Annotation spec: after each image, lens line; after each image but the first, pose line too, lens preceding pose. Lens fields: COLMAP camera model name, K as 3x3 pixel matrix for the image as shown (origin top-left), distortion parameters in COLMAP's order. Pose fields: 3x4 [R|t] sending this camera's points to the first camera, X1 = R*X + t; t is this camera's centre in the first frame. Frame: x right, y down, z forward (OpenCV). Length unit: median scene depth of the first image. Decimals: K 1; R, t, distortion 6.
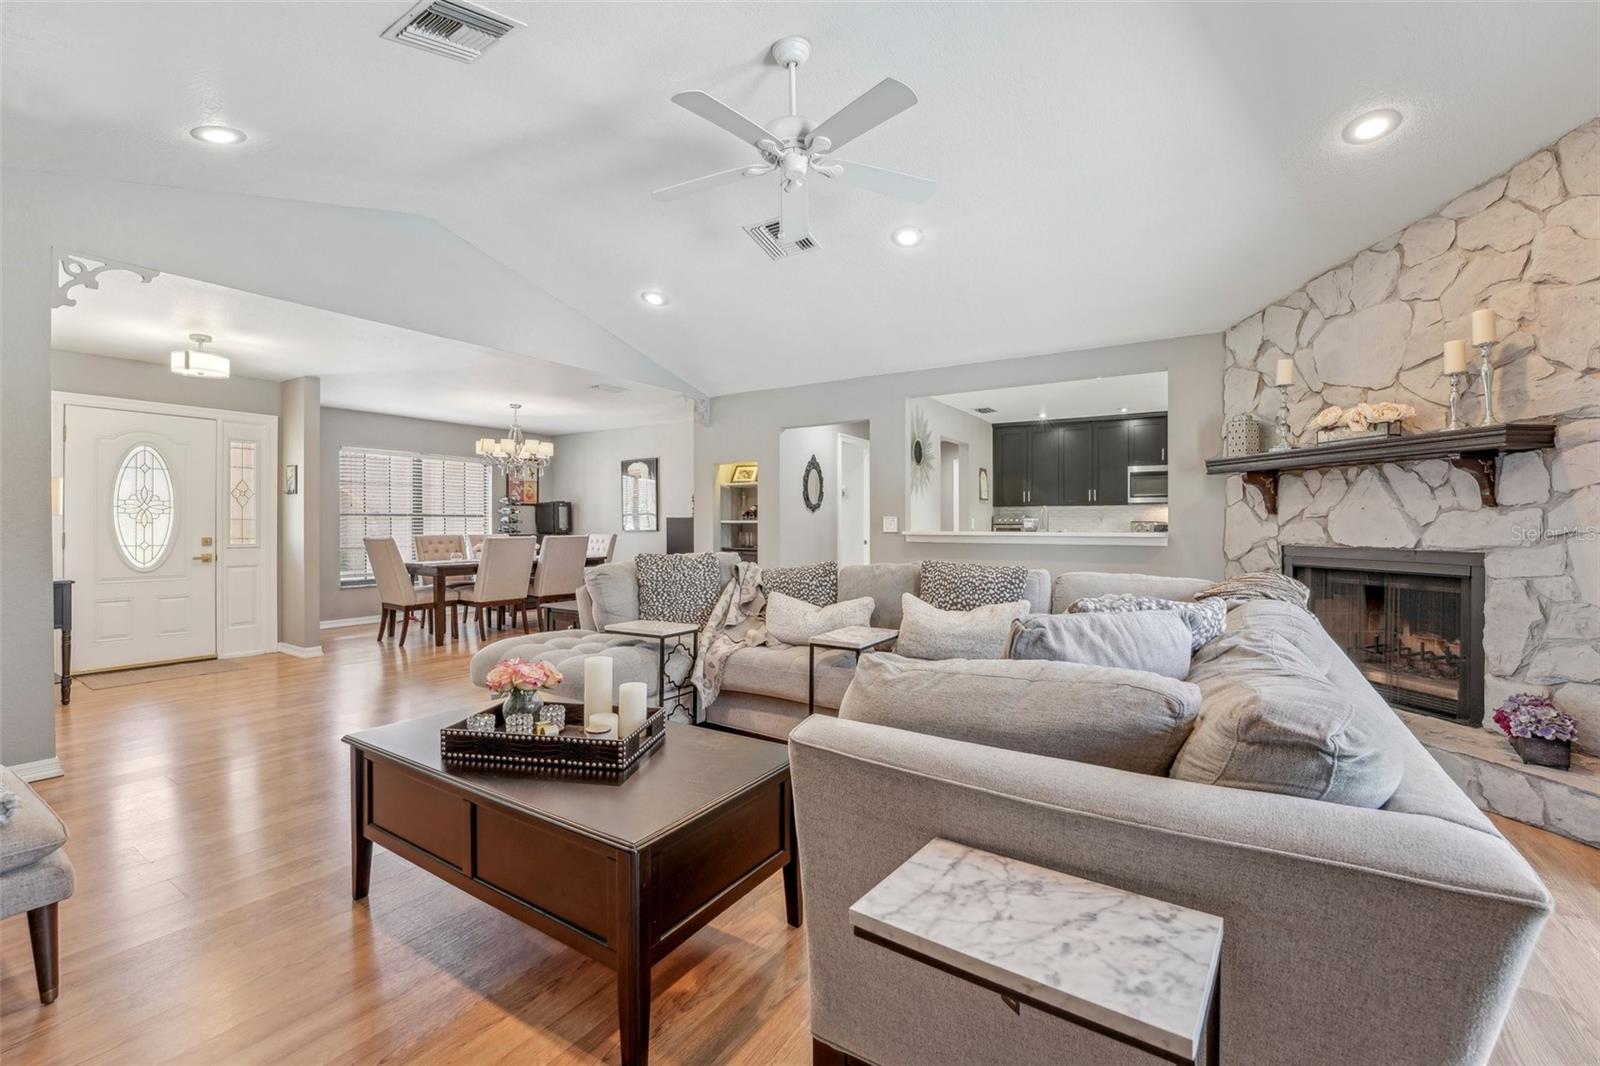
lens RADIAL K [[696.7, 0, 799.6], [0, 696.7, 525.9], [0, 0, 1]] dist [-0.038848, -0.000075]
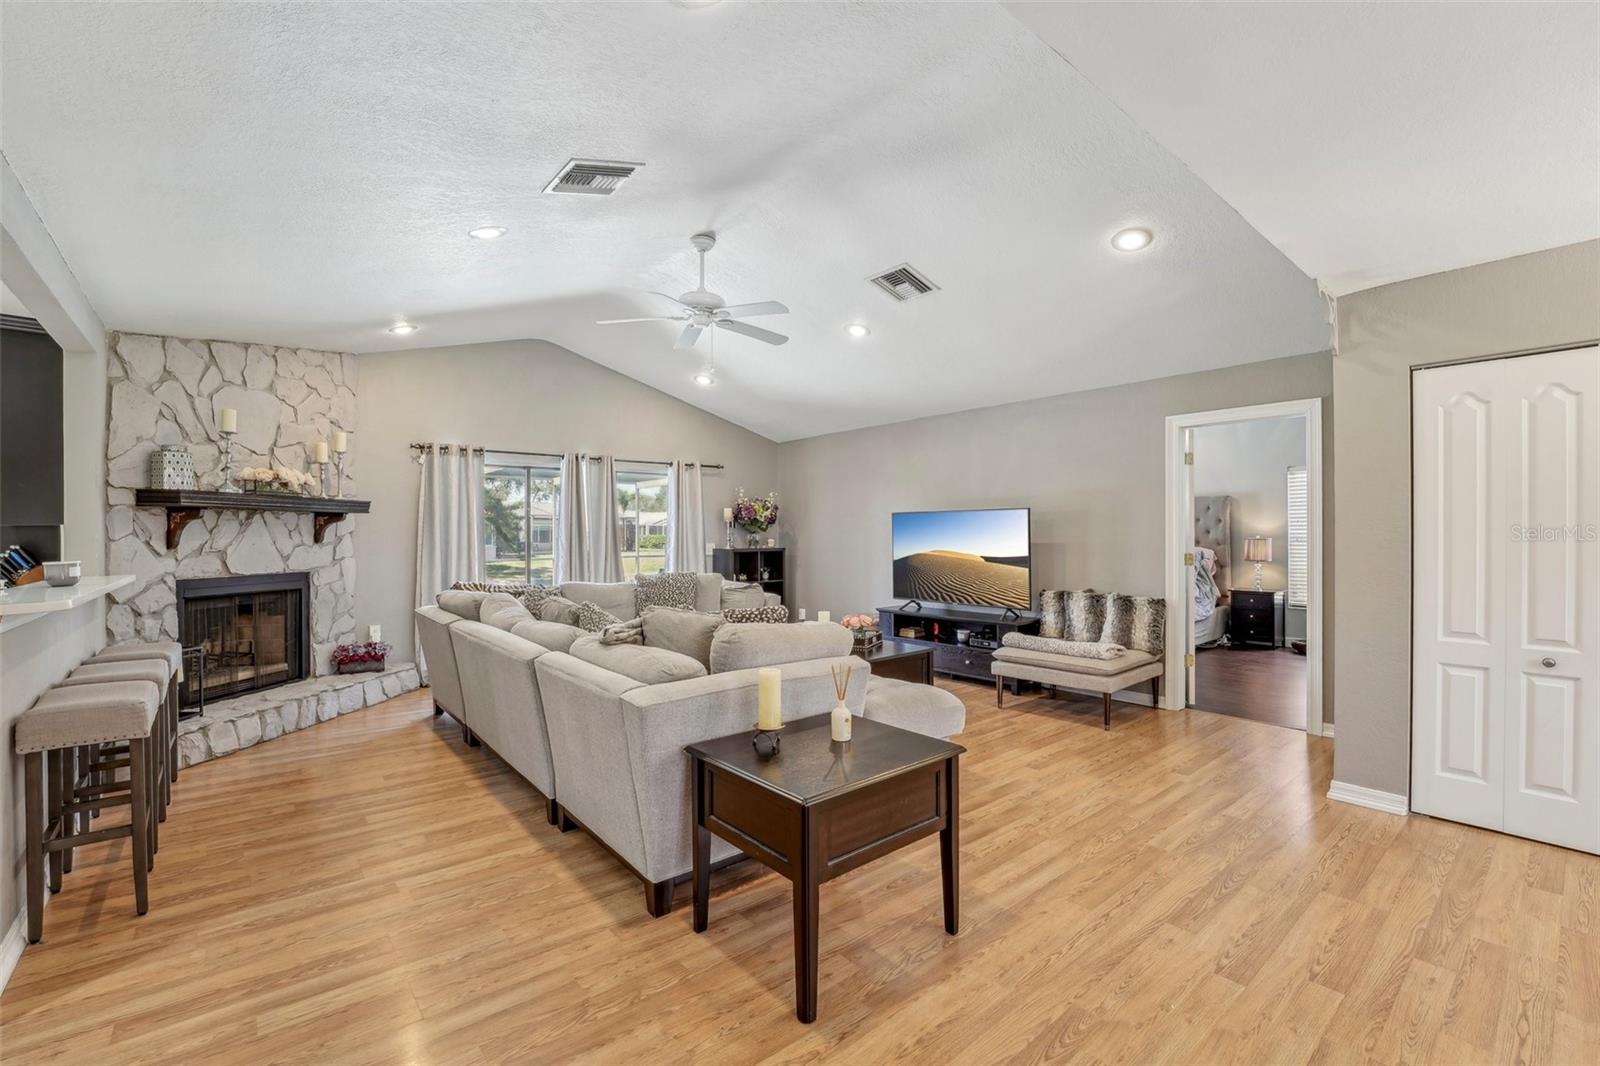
lens RADIAL K [[682.8, 0, 799.5], [0, 682.8, 534.5], [0, 0, 1]] dist [-0.030089, -0.000457]
pose [[-0.955747, 0.005400, 0.294140, -0.452183], [0.005224, 0.999985, -0.001384, -0.031832], [-0.294143, 0.000214, -0.955761, 1.630153]]
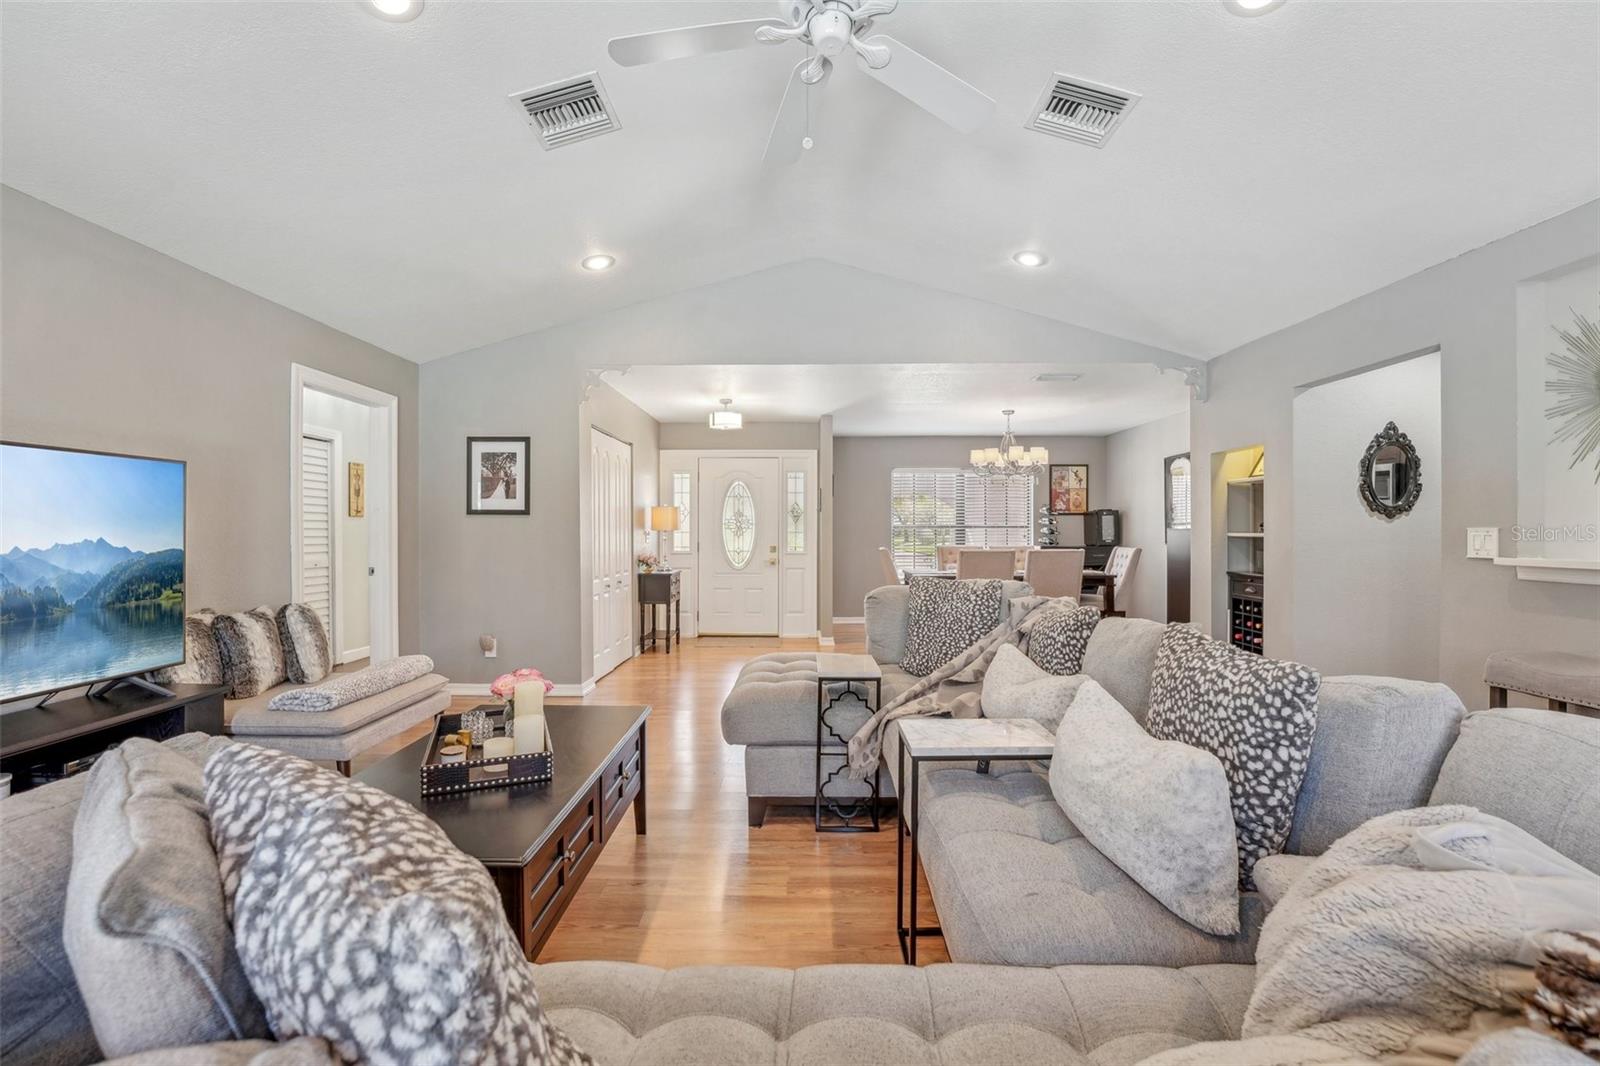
lens RADIAL K [[679.6, 0, 787.0], [0, 679.6, 529.8], [0, 0, 1]] dist [-0.027571, 0.000496]
pose [[0.509870, -0.003170, -0.860246, 0.418836], [0.000516, 0.999994, -0.003380, -0.014887], [0.860252, 0.001279, 0.509868, 0.469694]]
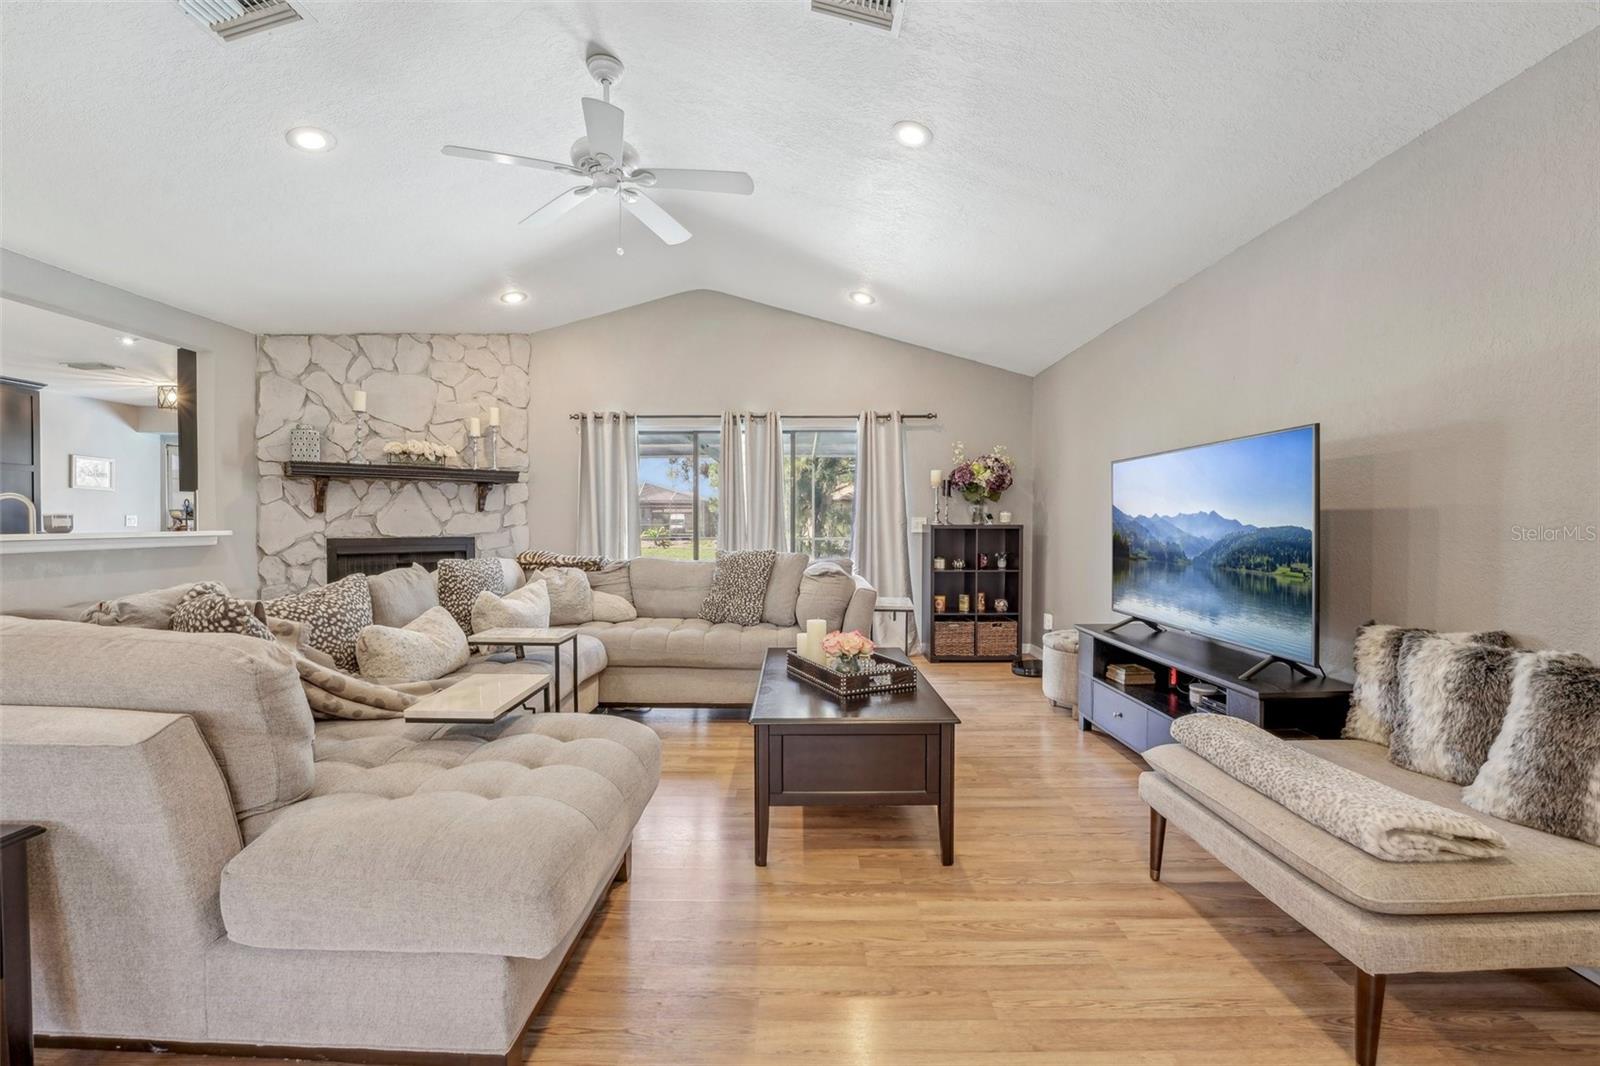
lens RADIAL K [[670.5, 0, 770.5], [0, 670.5, 534.6], [0, 0, 1]] dist [-0.026222, 0.001153]
pose [[-0.535836, -0.019197, 0.844104, -0.689534], [-0.002108, 0.999769, 0.021399, -0.004861], [-0.844320, 0.009687, -0.535752, 0.944522]]
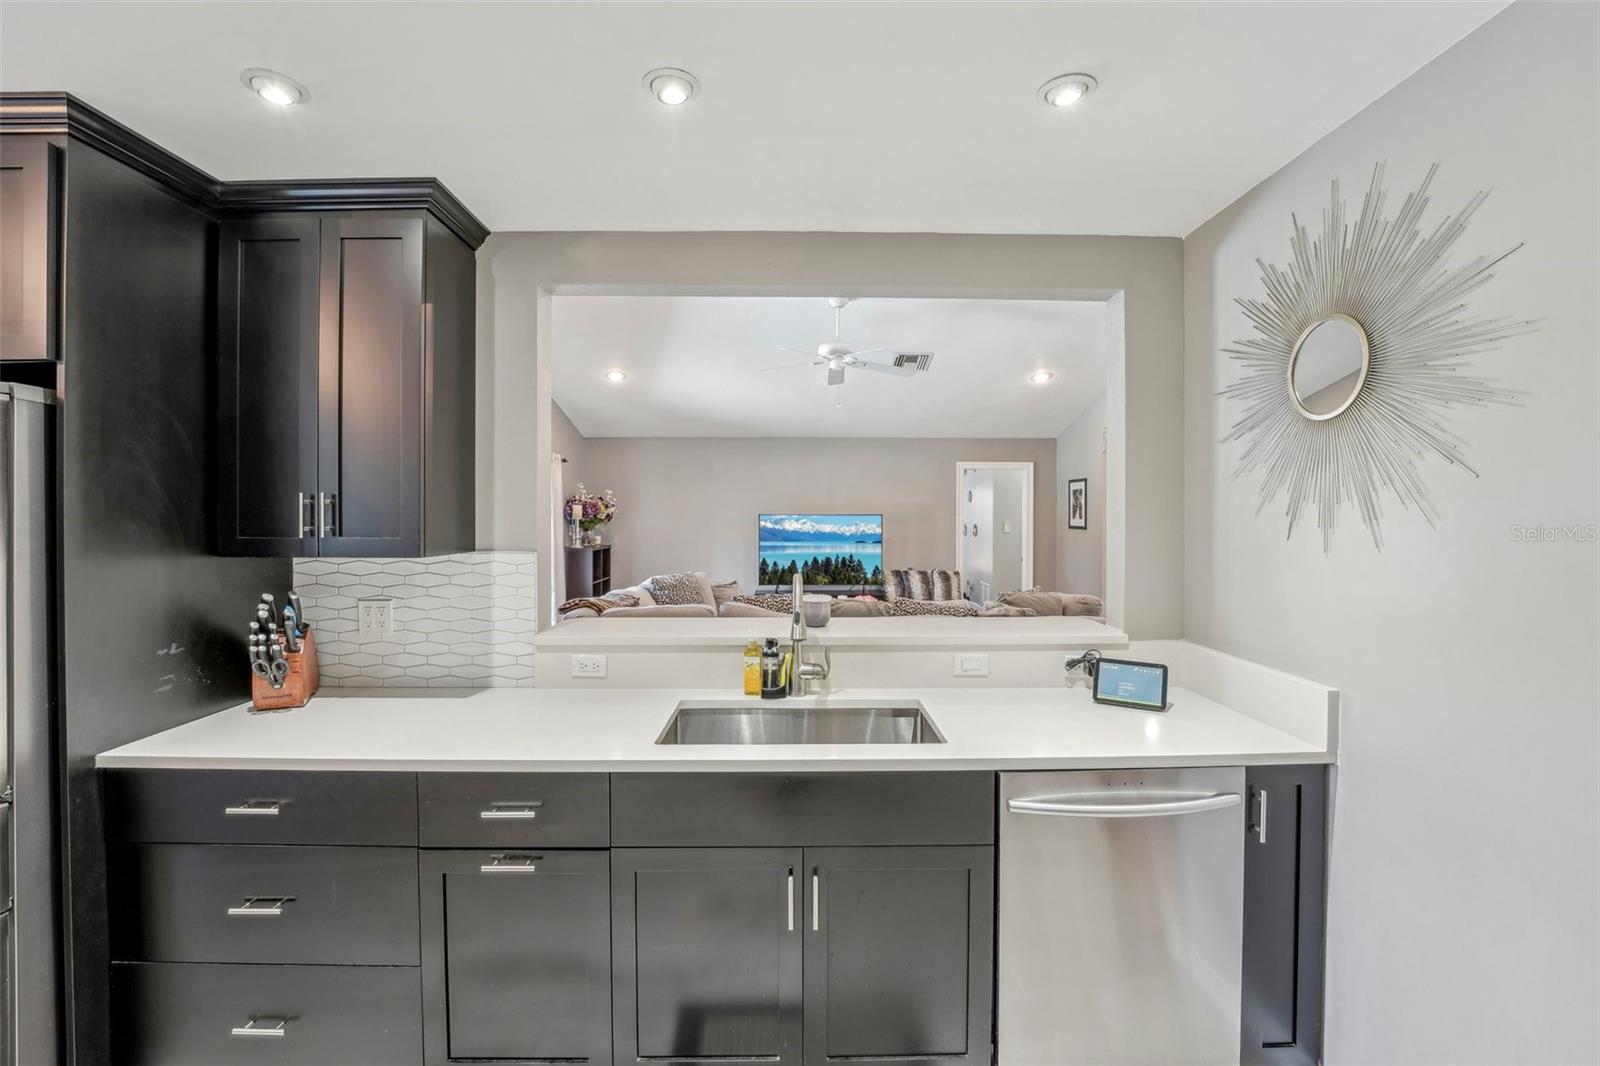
lens RADIAL K [[666.6, 0, 814.8], [0, 666.6, 520.0], [0, 0, 1]] dist [-0.025437, 0.000312]
pose [[-0.825343, 0.001347, -0.564630, 0.734477], [-0.001287, 0.999990, 0.004267, -0.076337], [0.564630, 0.004248, -0.825333, 1.689093]]
